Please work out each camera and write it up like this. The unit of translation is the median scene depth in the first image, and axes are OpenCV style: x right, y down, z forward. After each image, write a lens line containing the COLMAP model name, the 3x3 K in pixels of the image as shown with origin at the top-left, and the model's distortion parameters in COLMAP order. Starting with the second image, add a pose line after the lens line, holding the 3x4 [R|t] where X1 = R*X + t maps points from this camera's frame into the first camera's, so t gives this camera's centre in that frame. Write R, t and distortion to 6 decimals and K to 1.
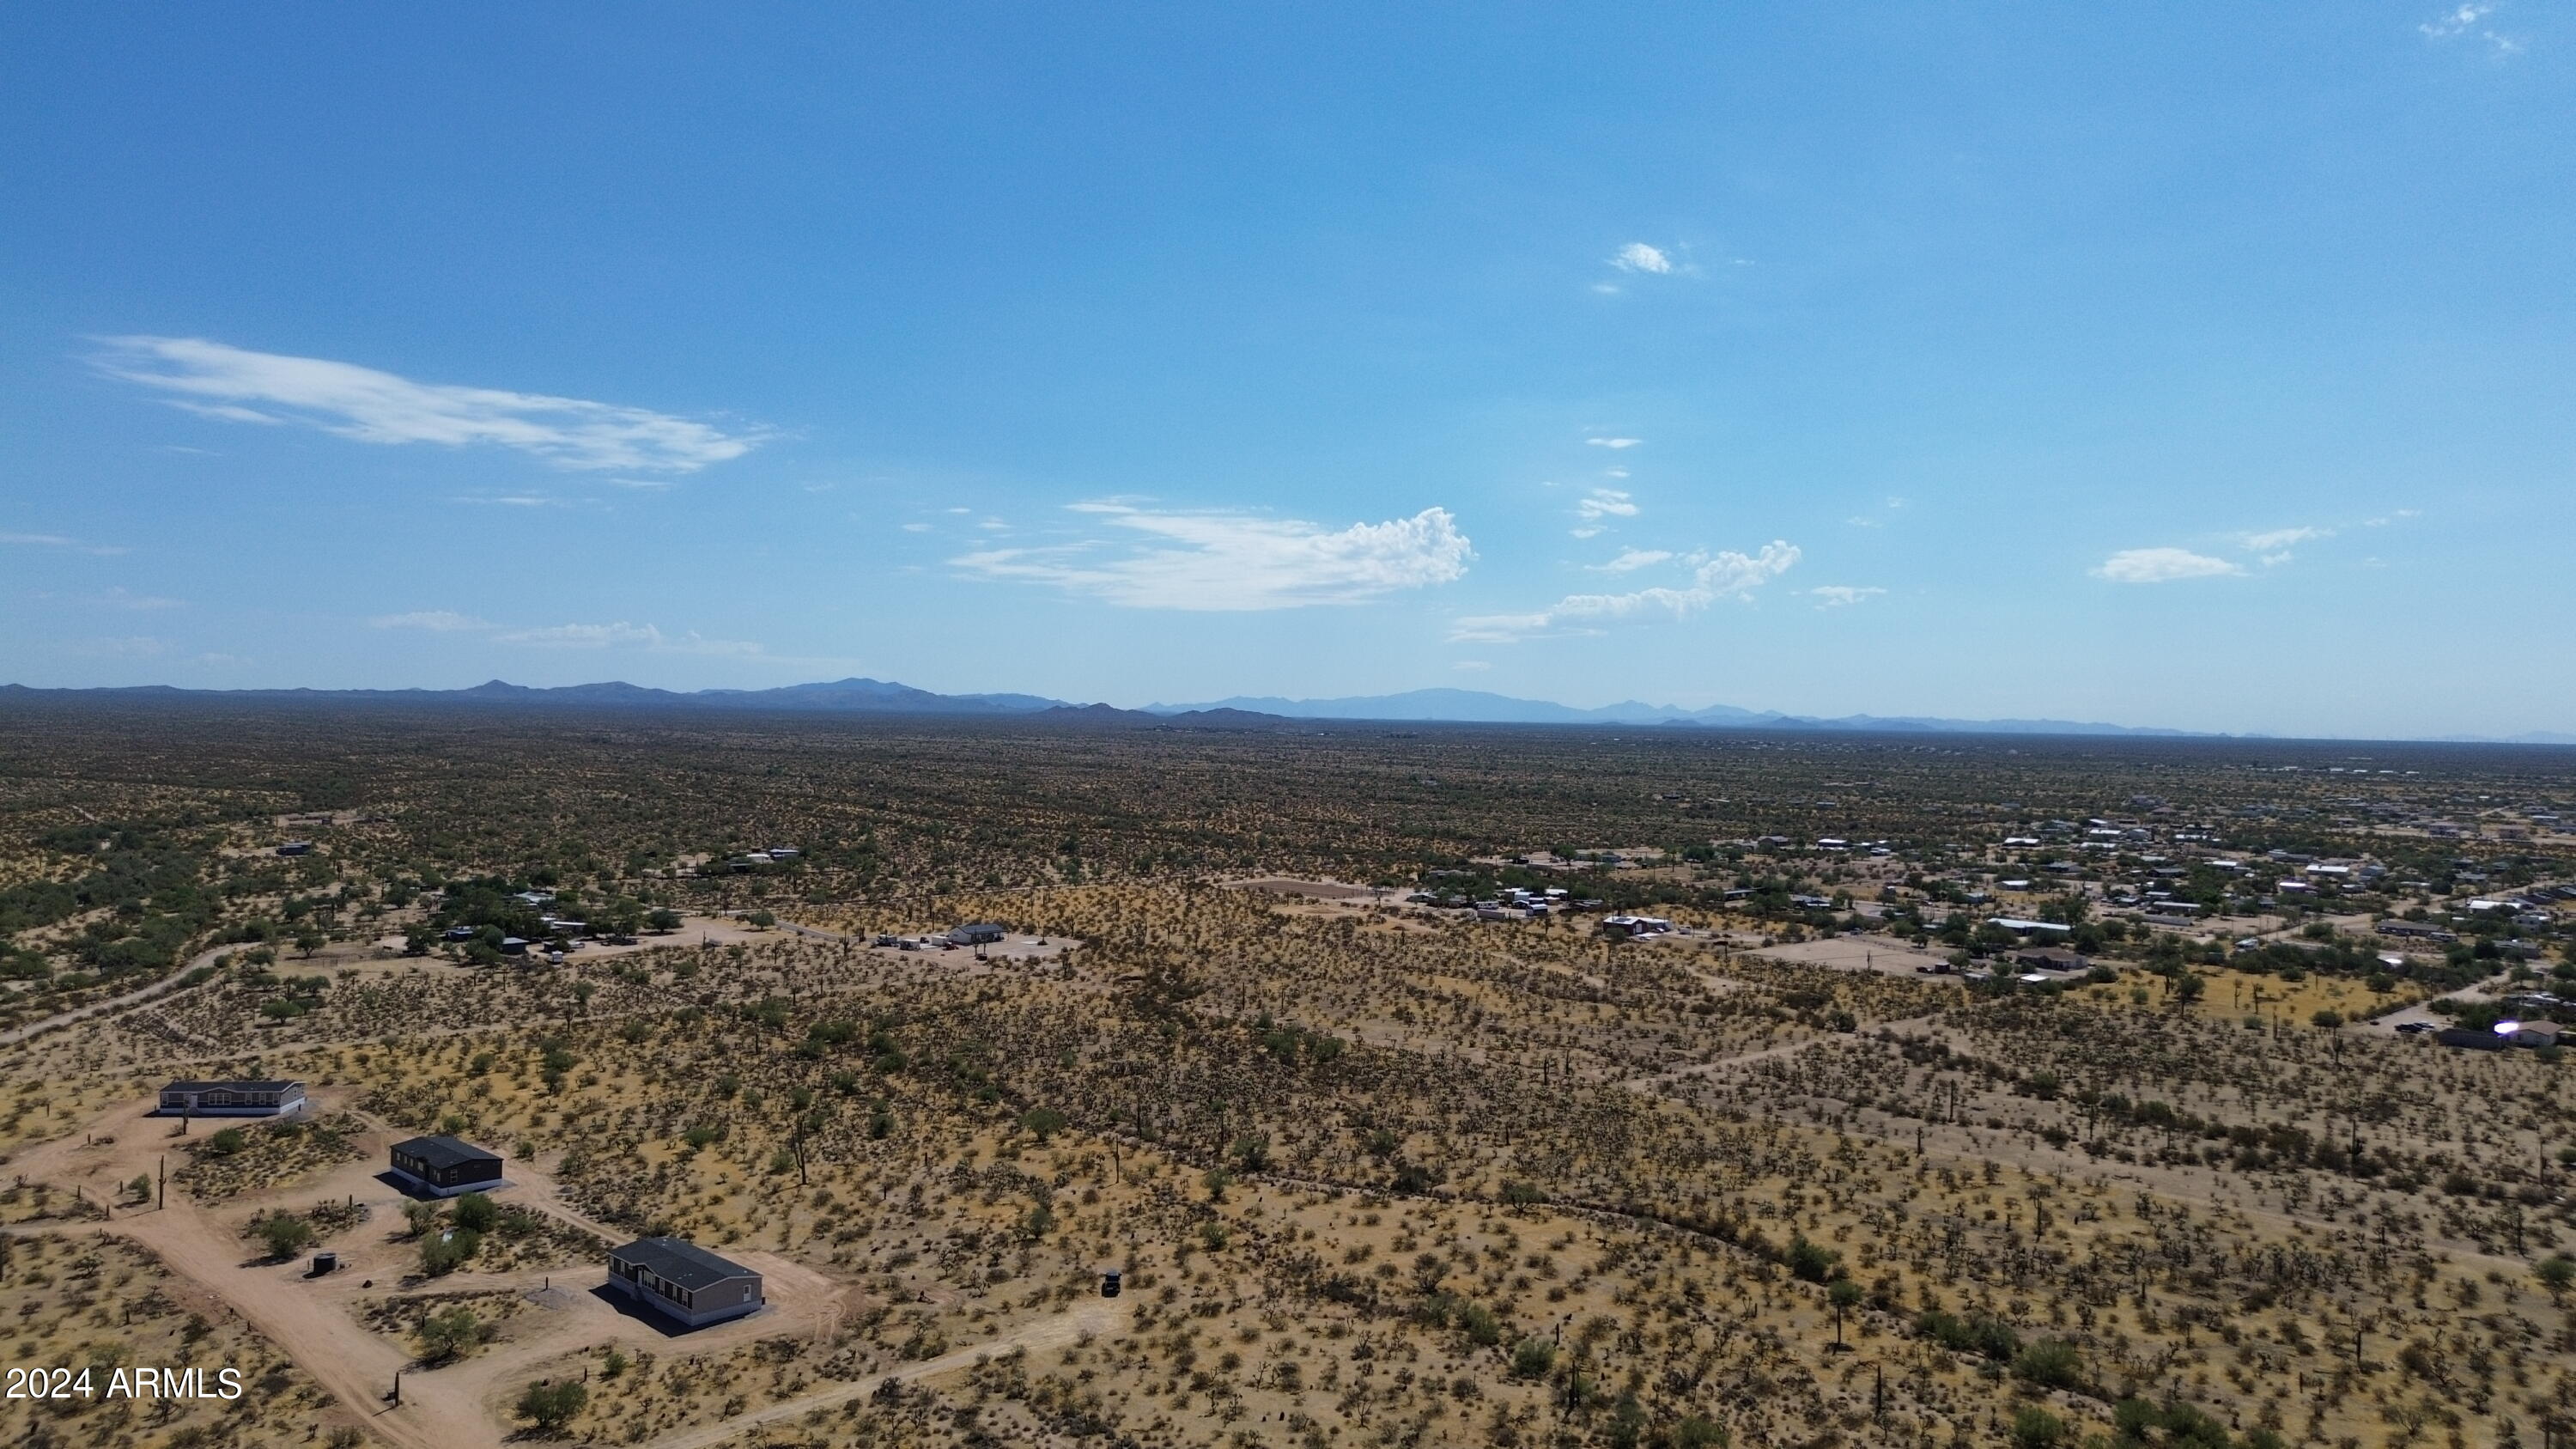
lens RADIAL K [[1785.5, 0, 1269.5], [0, 1785.5, 680.7], [0, 0, 1]] dist [0.070262, -0.054961]
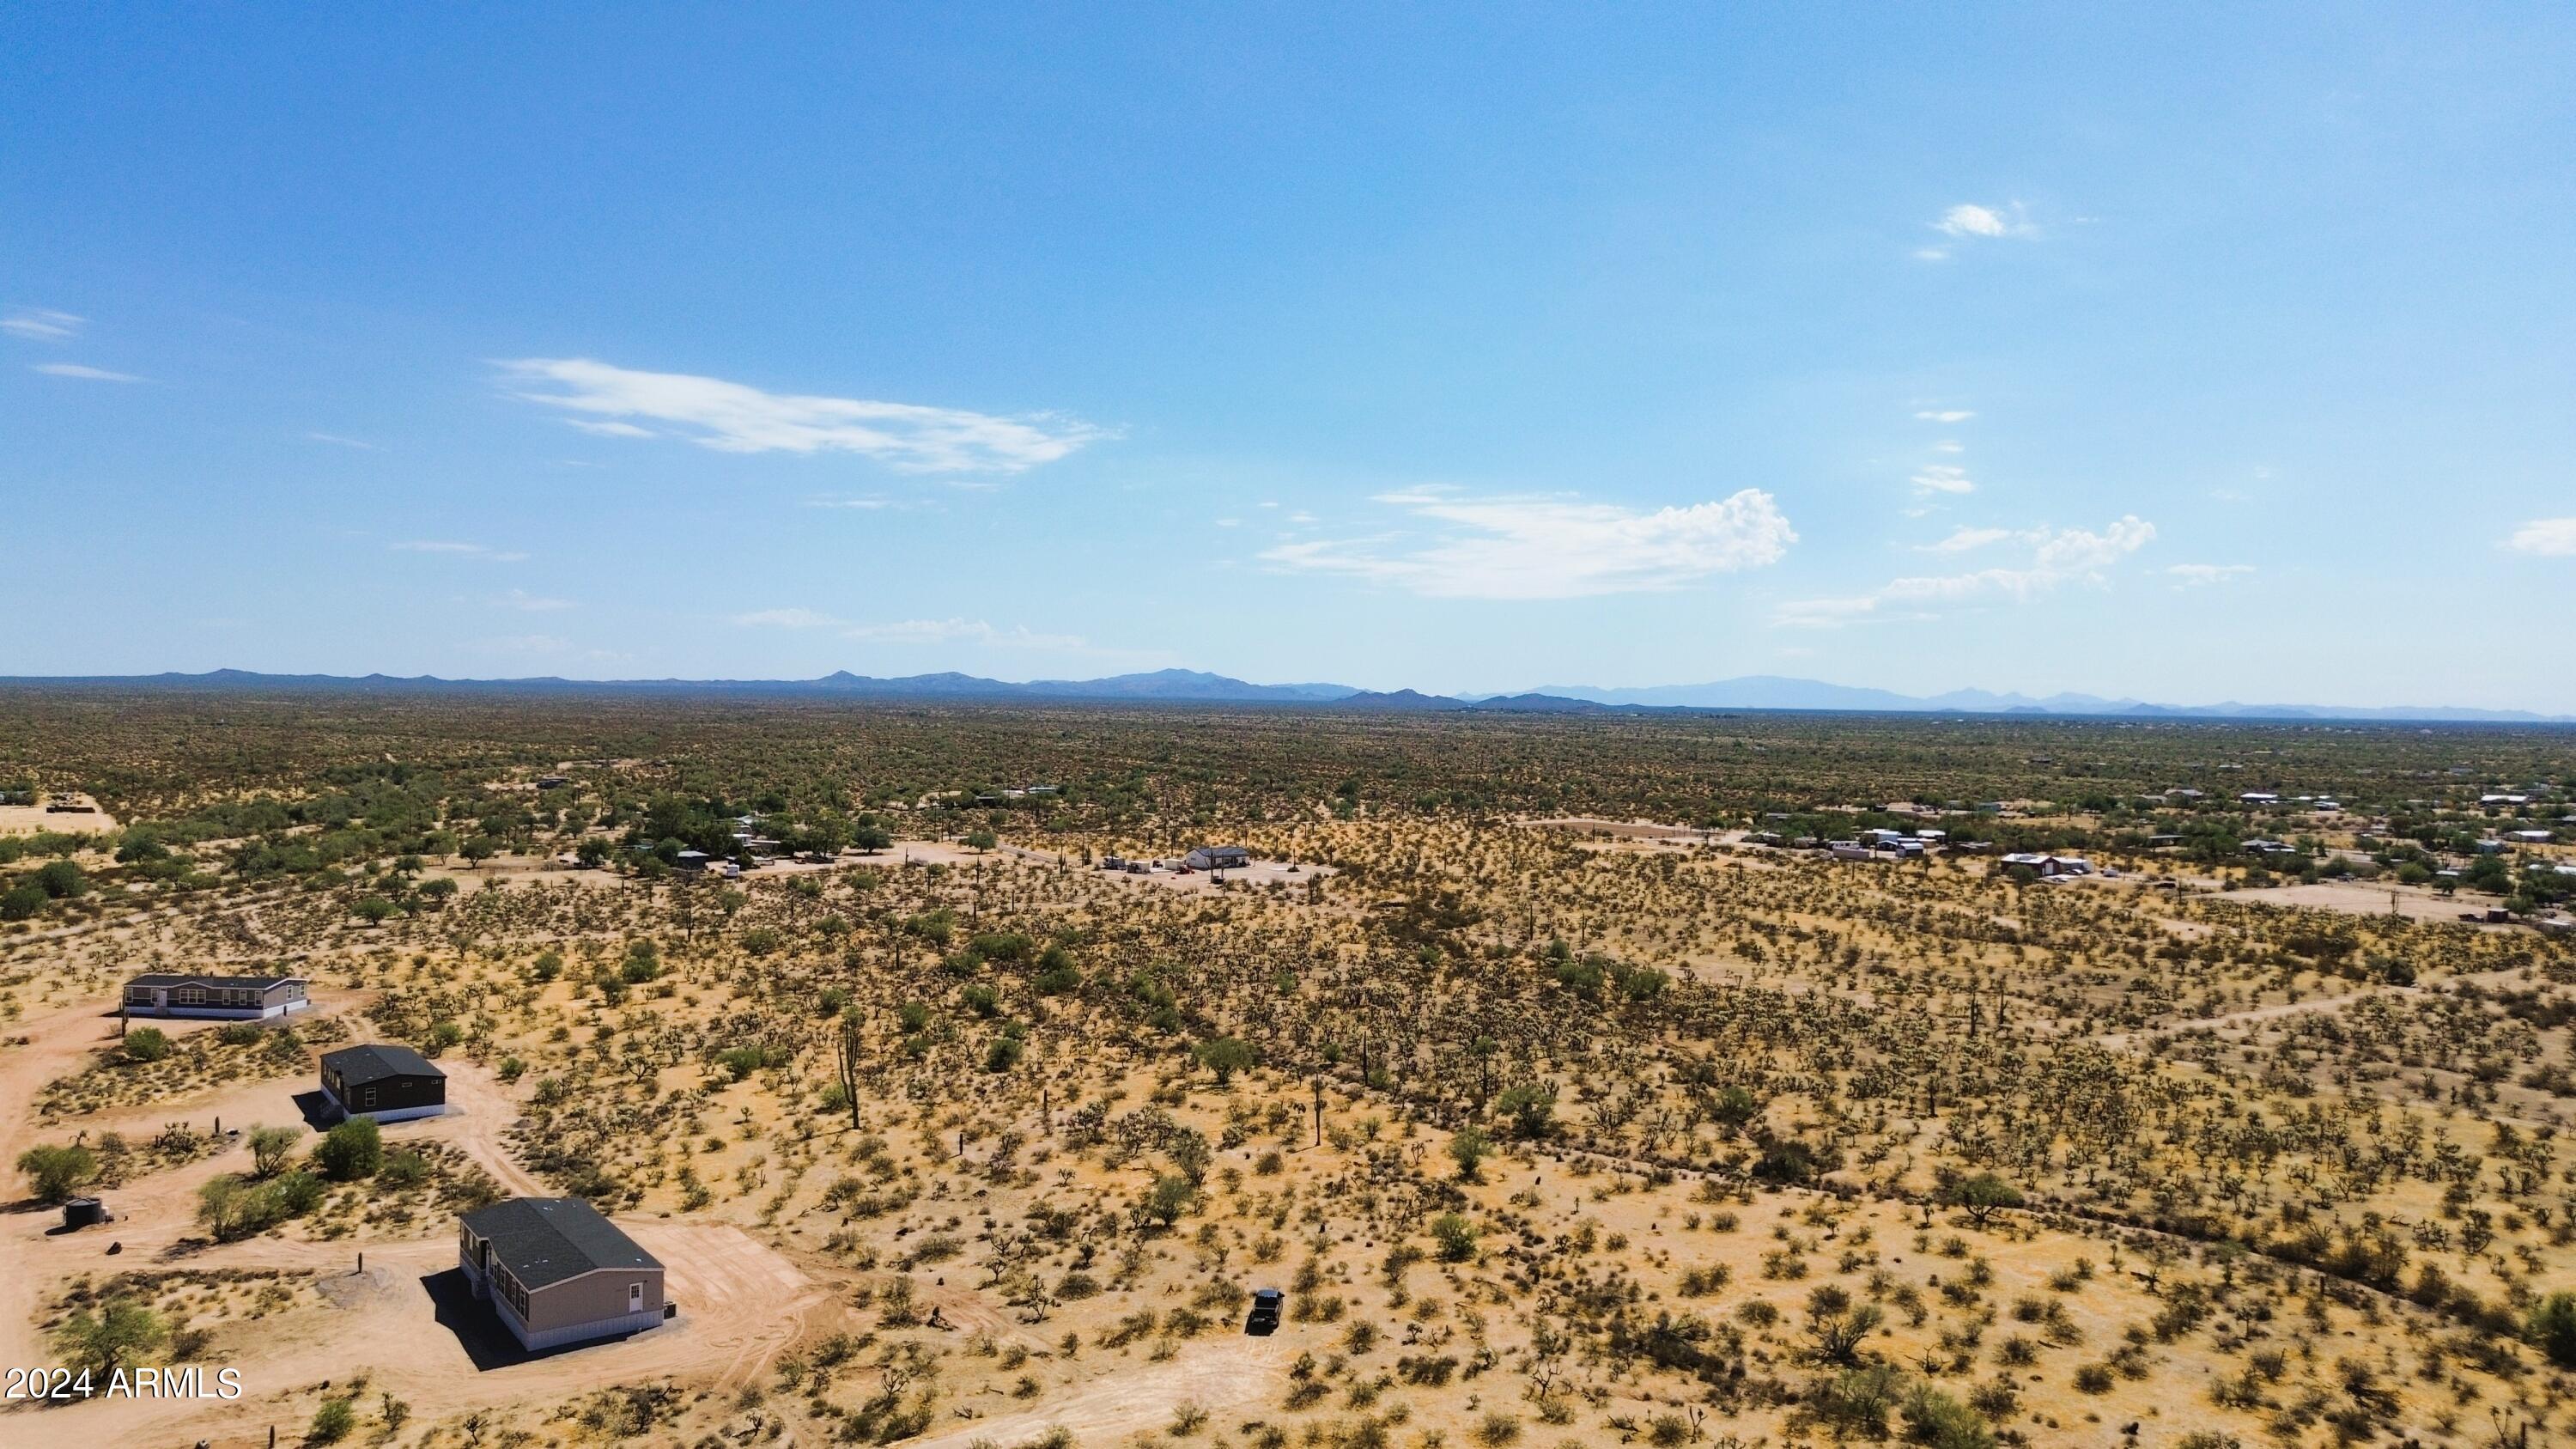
lens RADIAL K [[1451.9, 0, 1288.0], [0, 1451.9, 724.5], [0, 0, 1]] dist [0.042060, -0.028302]
pose [[0.978195, -0.024772, -0.206206, 0.017014], [0.018852, 0.999353, -0.030624, 0.129962], [0.206831, 0.026069, 0.978029, 0.433174]]
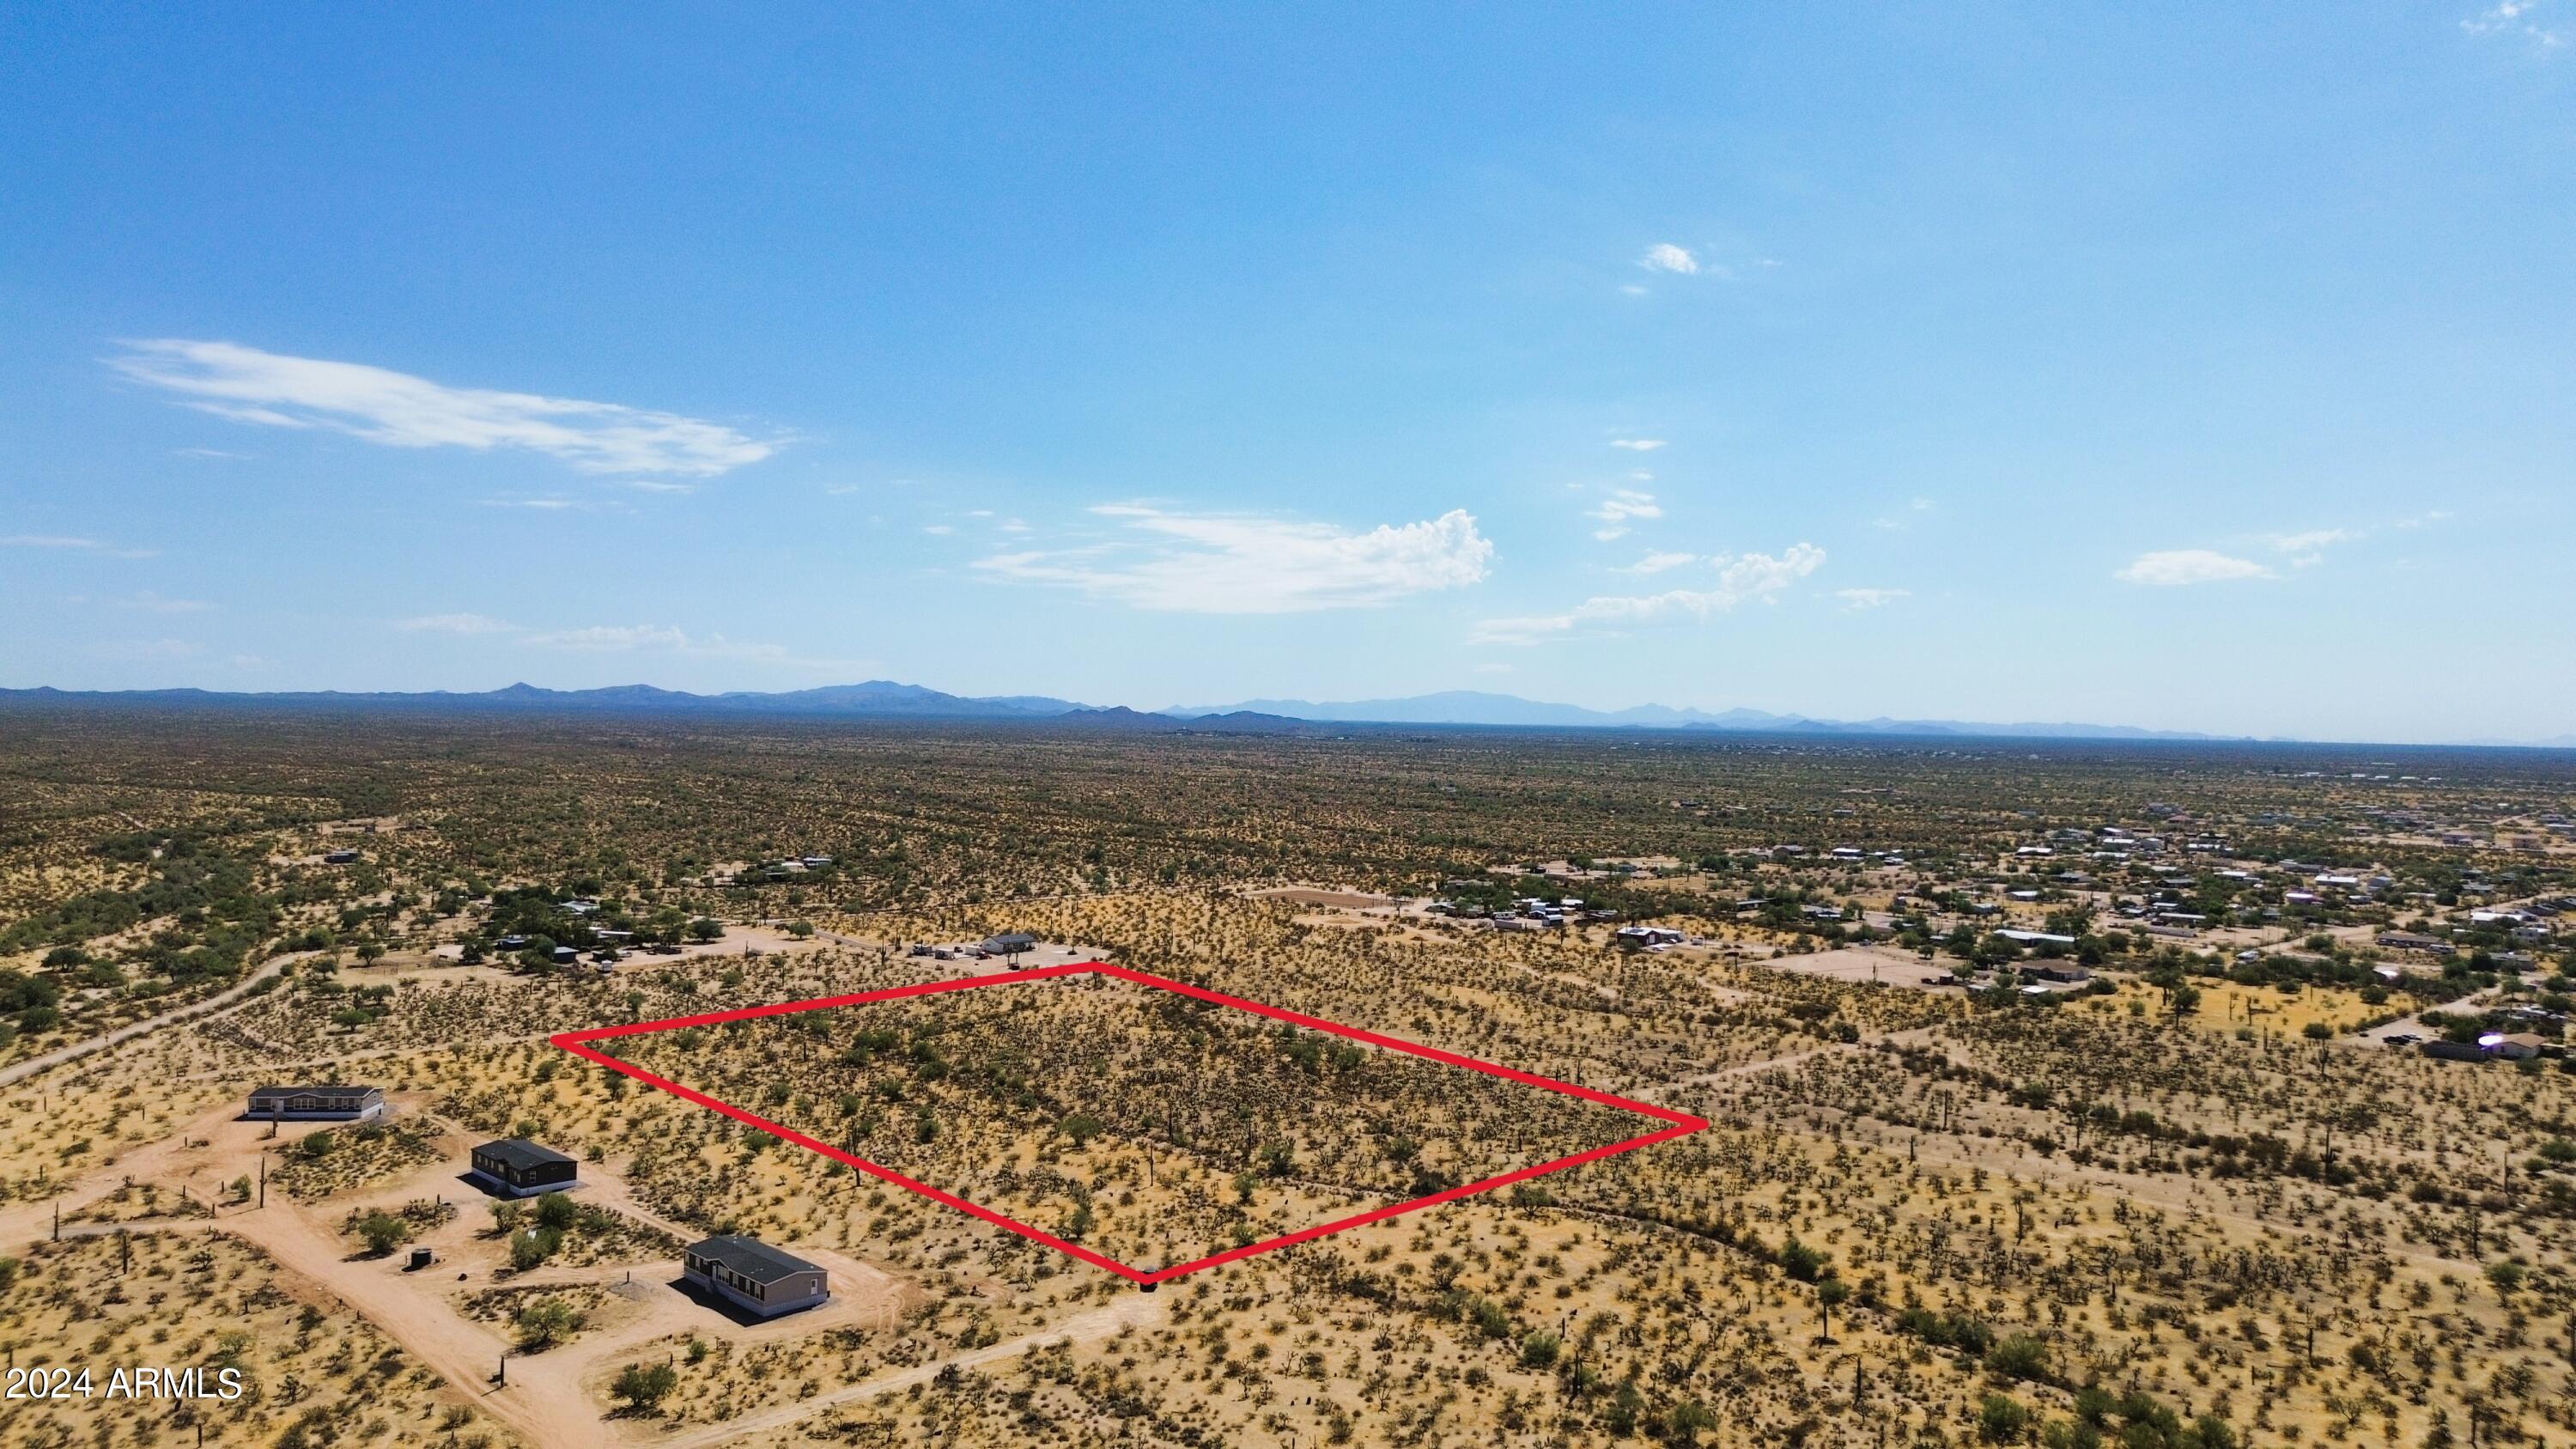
lens RADIAL K [[1844.7, 0, 1288.0], [0, 1844.7, 724.5], [0, 0, 1]] dist [0.080053, -0.068076]
pose [[0.999986, 0.004841, 0.002058, -0.007084], [-0.004905, 0.999454, 0.032660, -0.026715], [-0.001899, -0.032669, 0.999464, -0.079629]]
